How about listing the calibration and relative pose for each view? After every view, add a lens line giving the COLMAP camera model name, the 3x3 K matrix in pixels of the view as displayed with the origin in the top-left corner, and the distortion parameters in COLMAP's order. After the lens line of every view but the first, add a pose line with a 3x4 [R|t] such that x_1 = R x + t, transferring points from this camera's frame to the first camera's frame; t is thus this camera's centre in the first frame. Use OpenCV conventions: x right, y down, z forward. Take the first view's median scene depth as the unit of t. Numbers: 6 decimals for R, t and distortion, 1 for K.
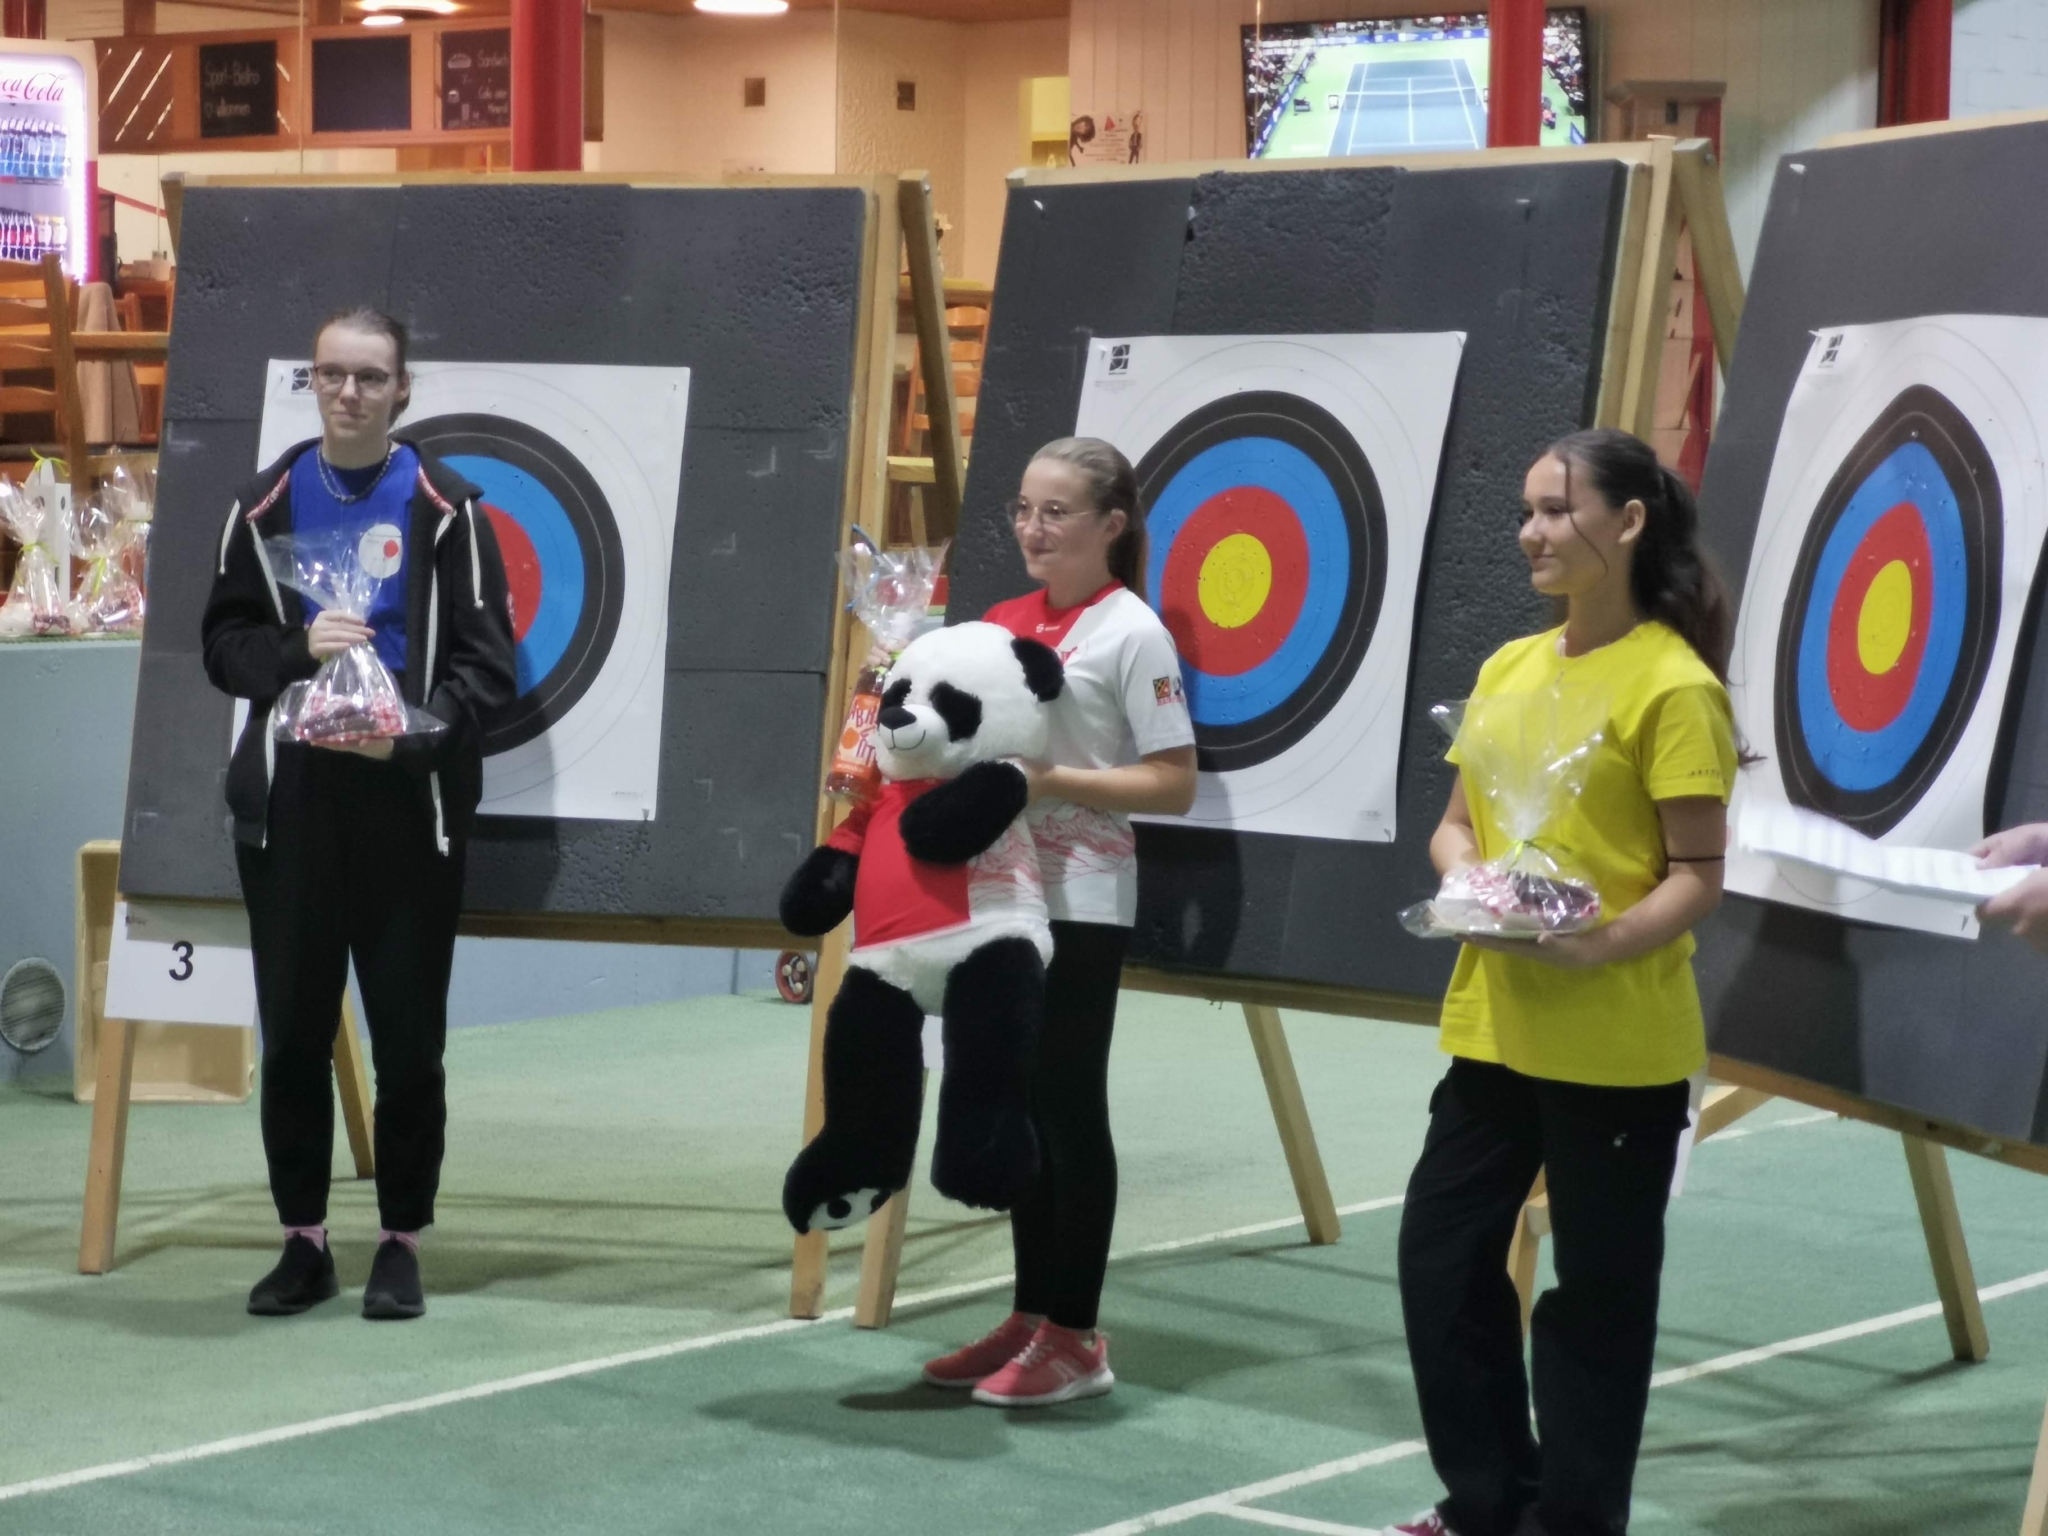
lens RADIAL K [[4968.7, 0, 953.1], [0, 4968.7, 855.5], [0, 0, 1]] dist [0.162184, 0.000000]
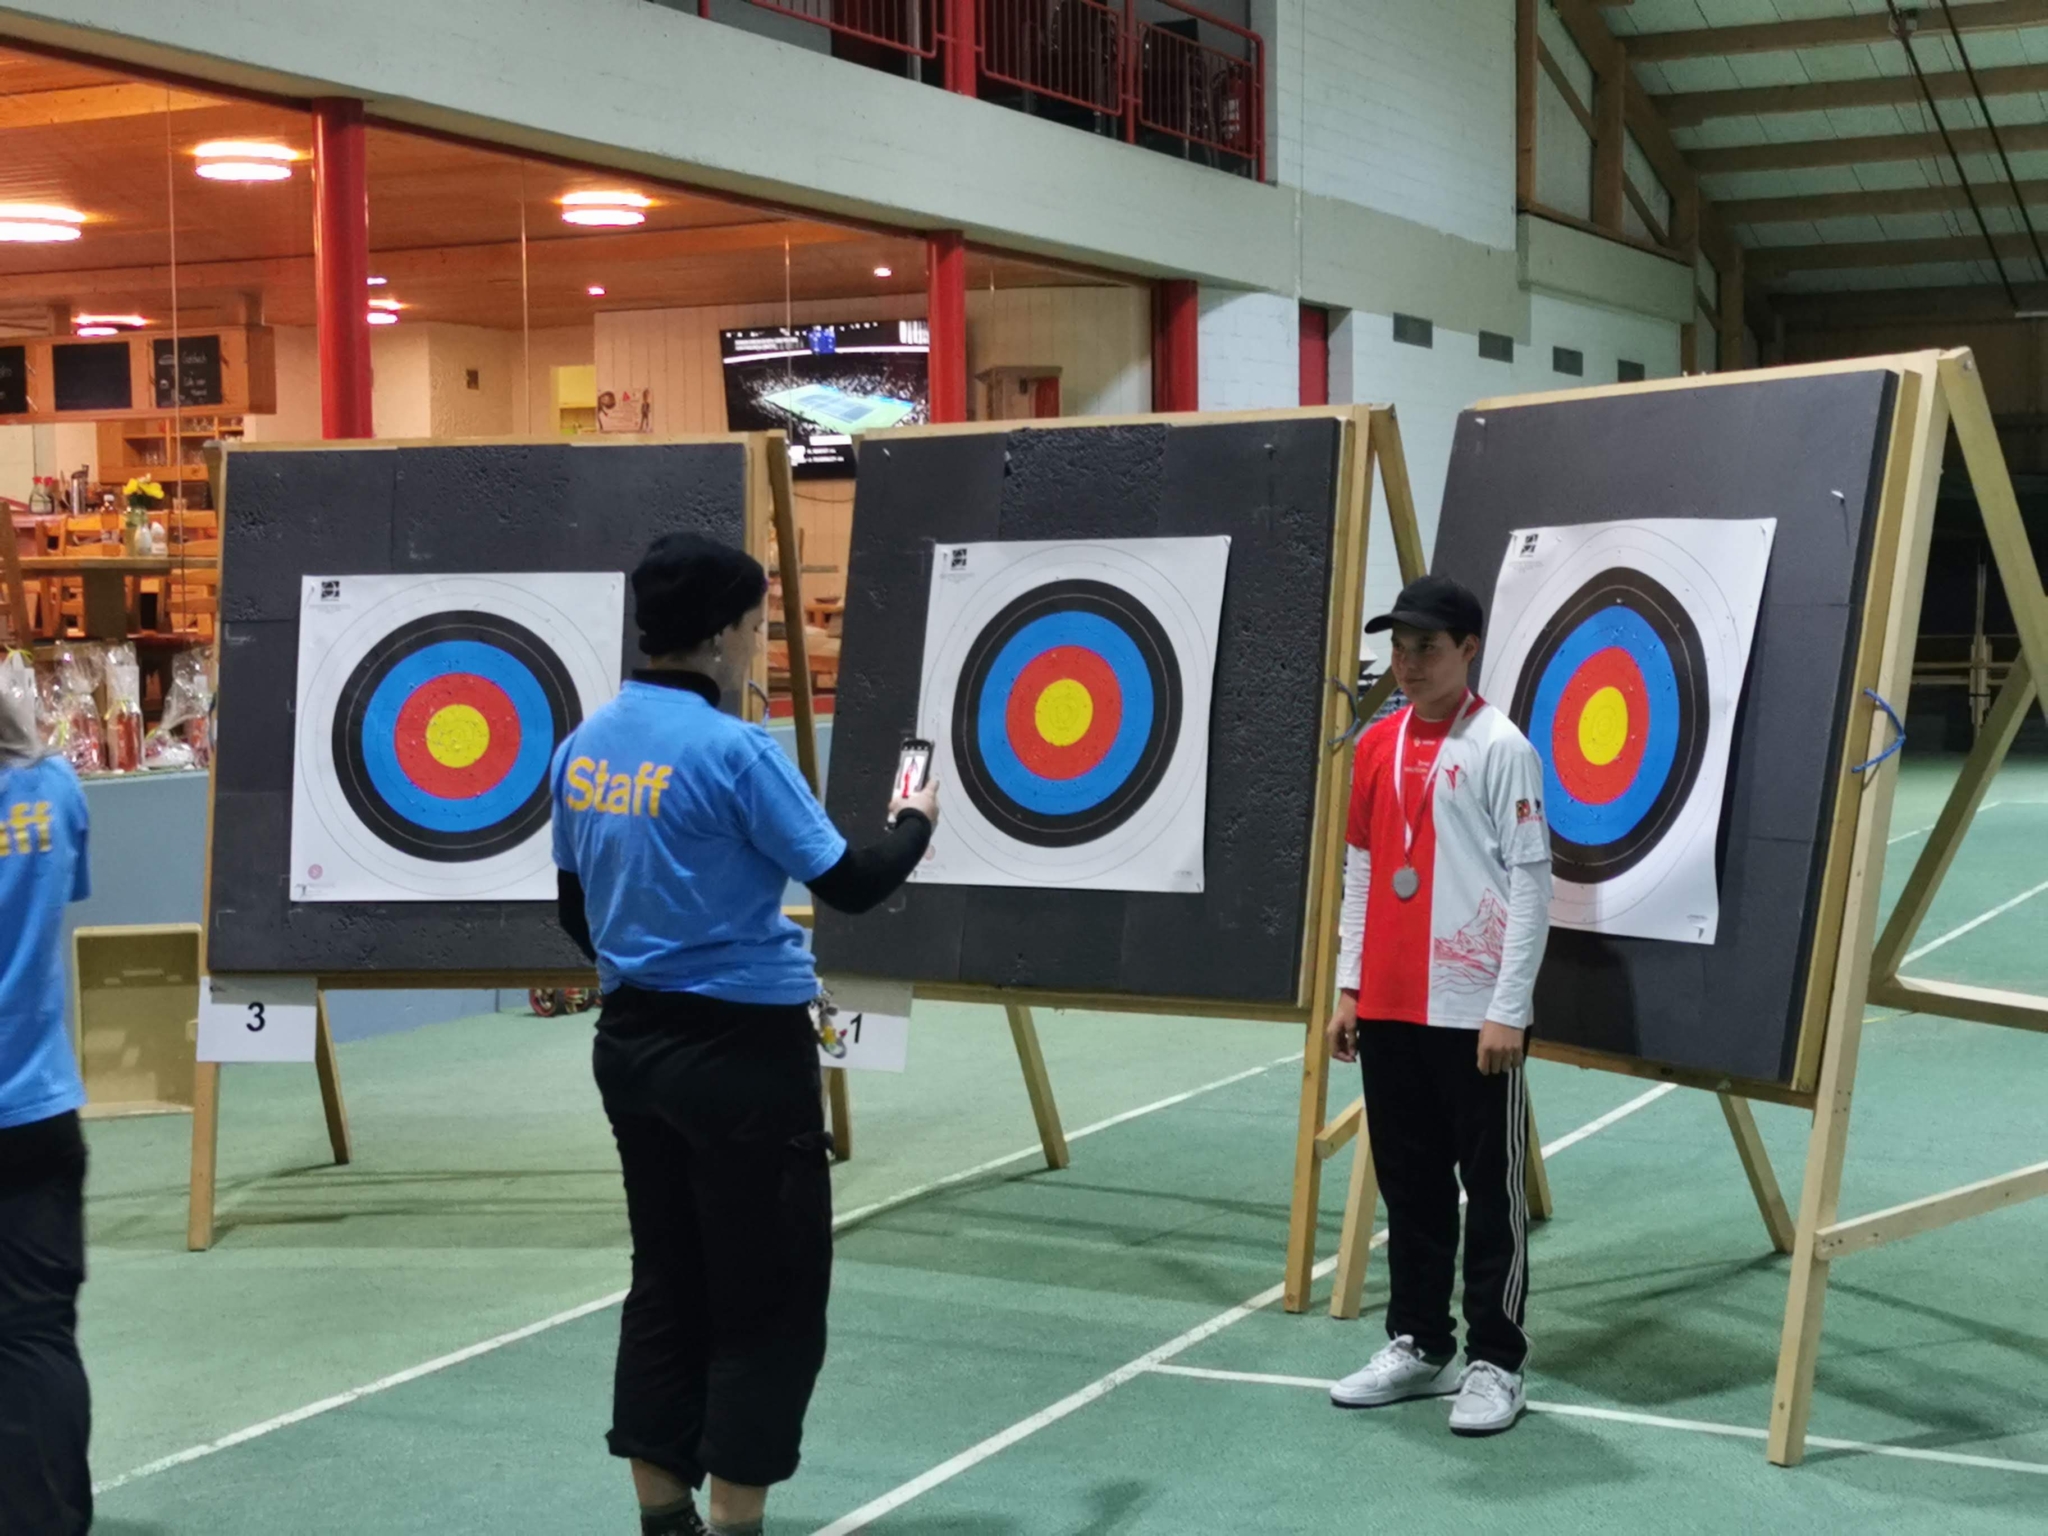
lens RADIAL K [[3270.3, 0, 1035.5], [0, 3270.3, 836.8], [0, 0, 1]] dist [0.012214, 0.000000]
pose [[0.973749, -0.043017, 0.223522, -0.150123], [0.045538, 0.998944, -0.006133, -0.013294], [-0.223022, 0.016151, 0.974680, 0.082518]]
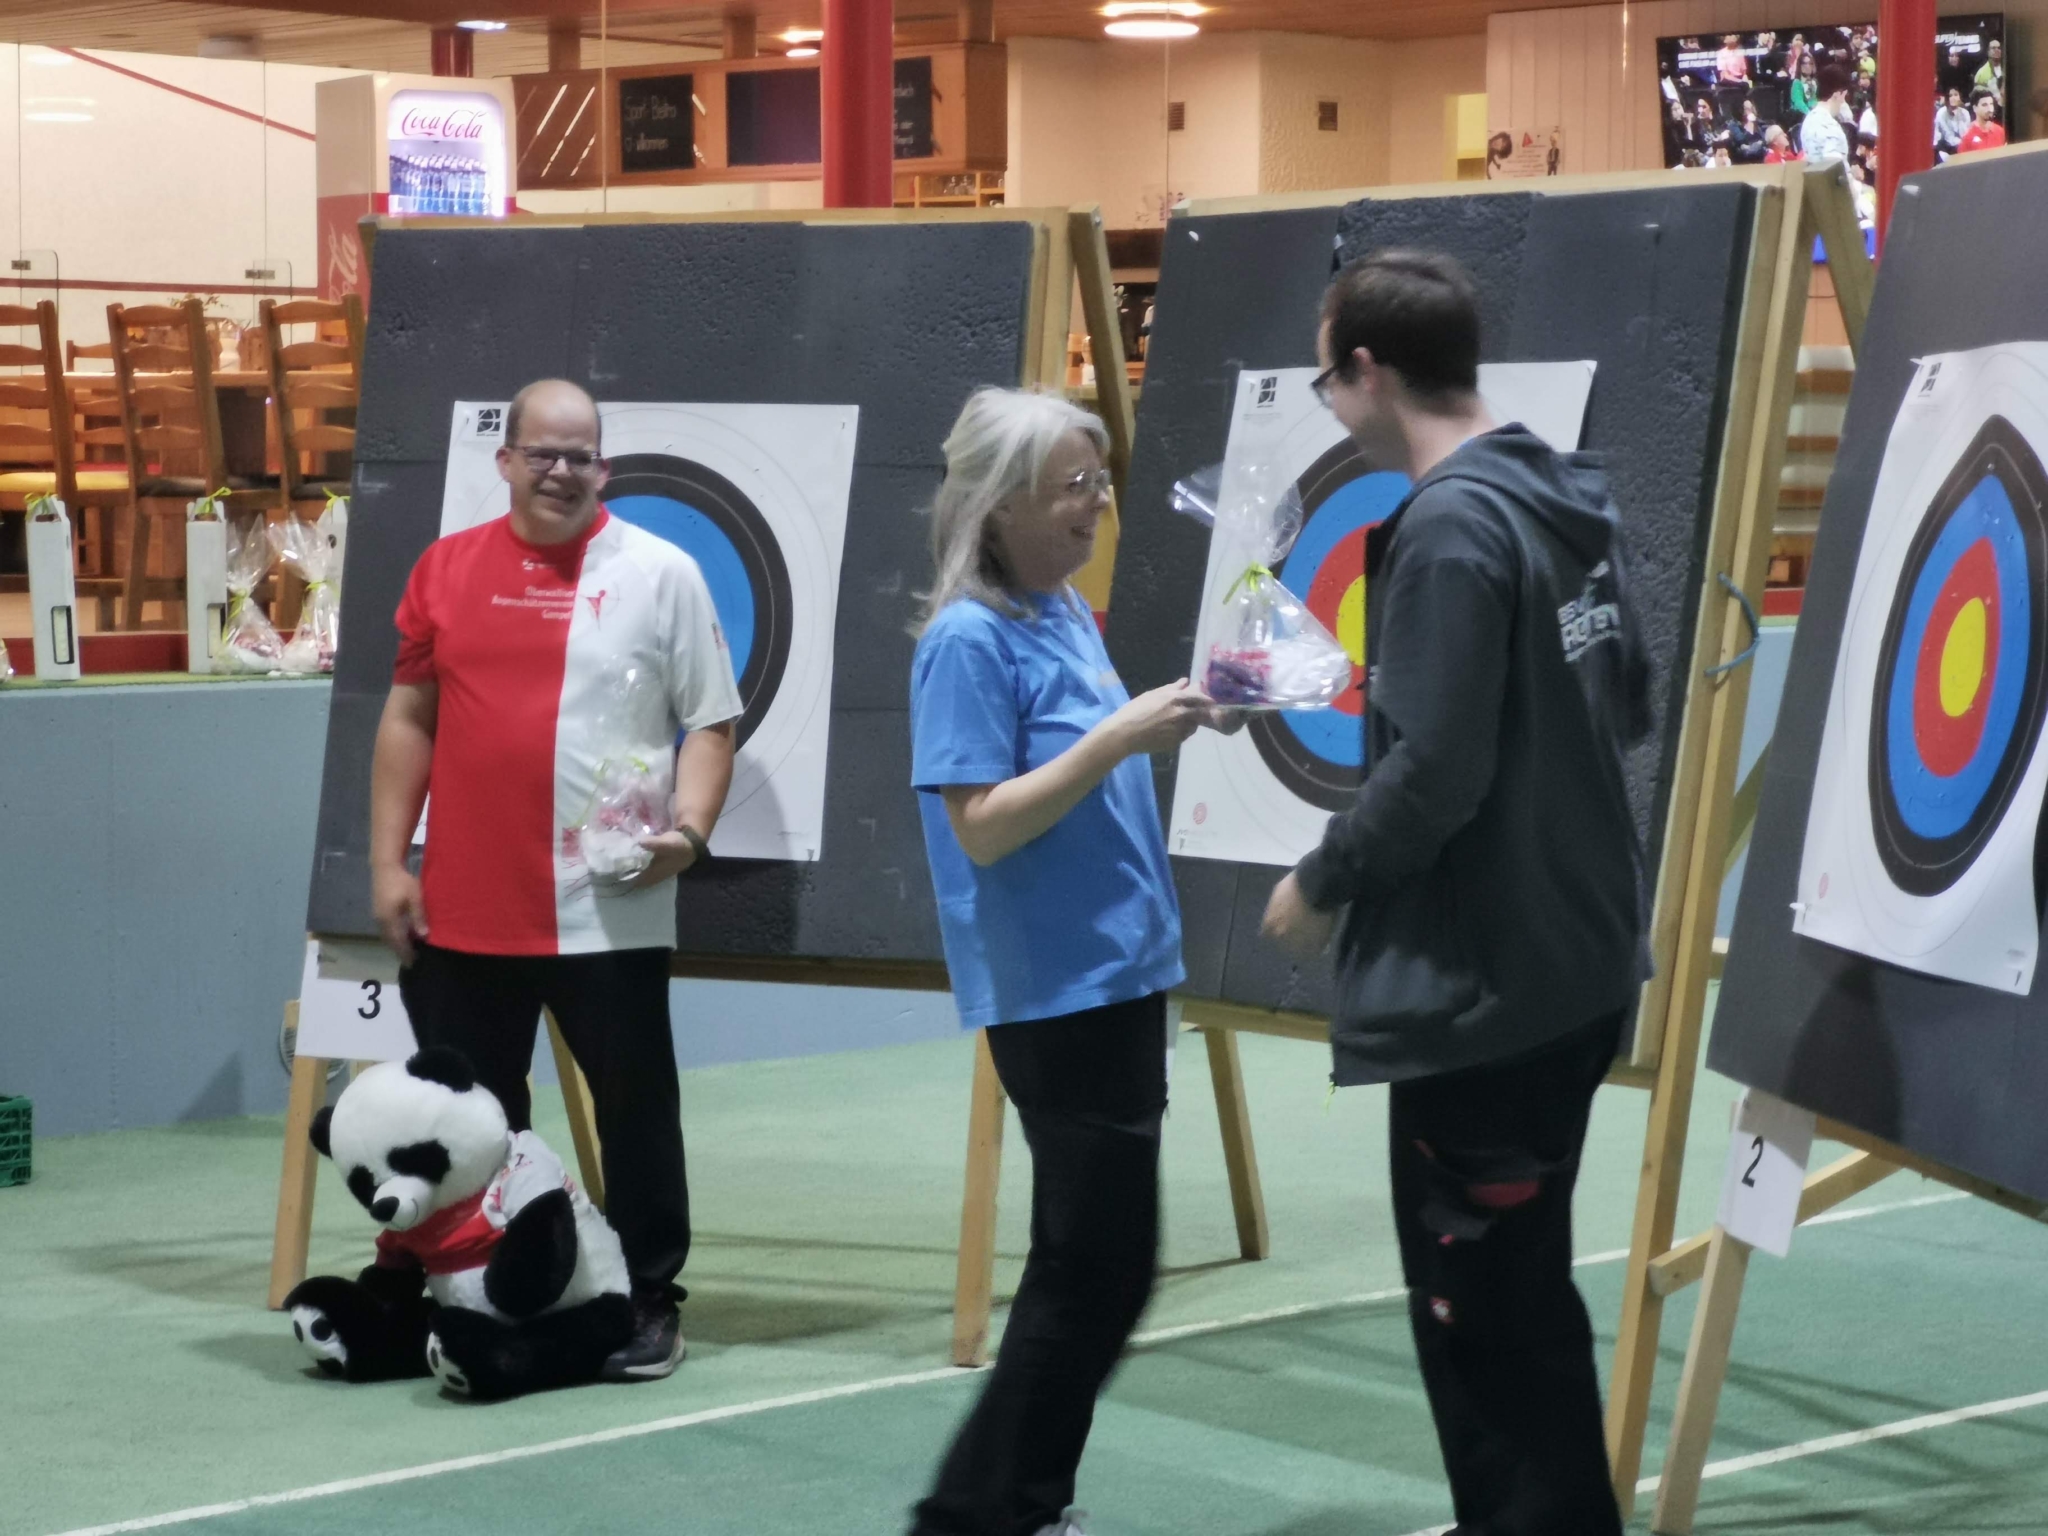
lens RADIAL K [[4968.7, 0, 947.7], [0, 4968.7, 859.0], [0, 0, 1]] dist [0.162184, 0.000000]
pose [[0.992136, 0.001621, -0.125151, 0.089427], [-0.001974, 0.999994, -0.002697, -0.004822], [0.125146, 0.002923, 0.992134, 0.019760]]
